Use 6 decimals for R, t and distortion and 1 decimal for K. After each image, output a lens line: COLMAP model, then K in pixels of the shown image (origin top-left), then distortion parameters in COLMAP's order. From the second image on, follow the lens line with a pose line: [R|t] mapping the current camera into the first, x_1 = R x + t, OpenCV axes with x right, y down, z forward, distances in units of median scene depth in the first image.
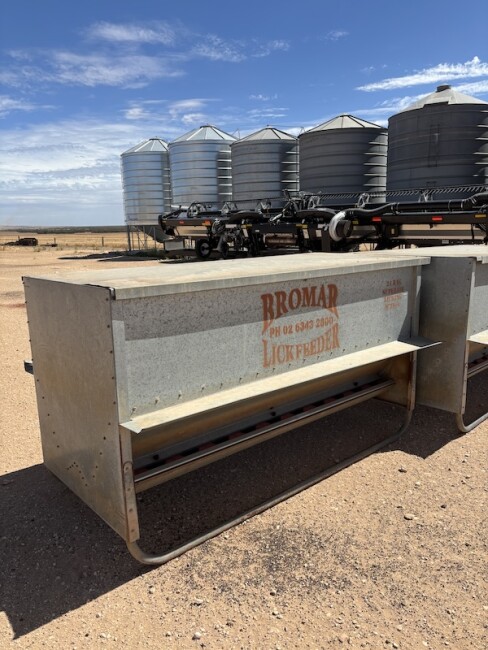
lens RADIAL K [[508.6, 0, 250.1], [0, 508.6, 321.4], [0, 0, 1]] dist [0.072717, -0.083286]
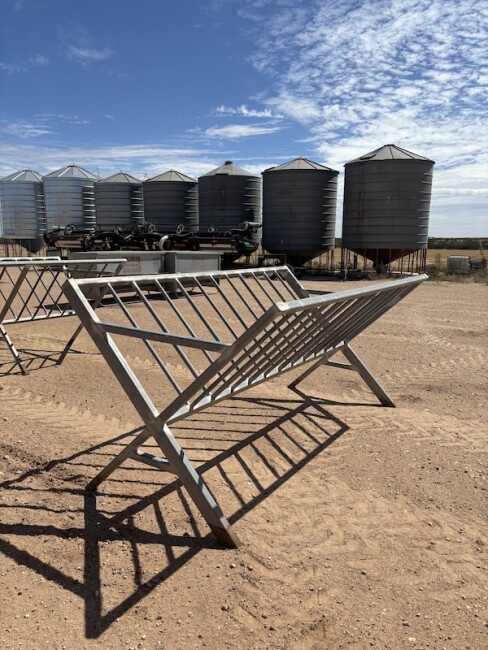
lens RADIAL K [[508.6, 0, 250.2], [0, 508.6, 323.7], [0, 0, 1]] dist [0.072717, -0.083286]
pose [[0.962182, -0.021066, 0.271591, -0.018930], [0.028681, 0.999298, -0.024098, 0.099467], [-0.270892, 0.030976, 0.962111, -0.537831]]
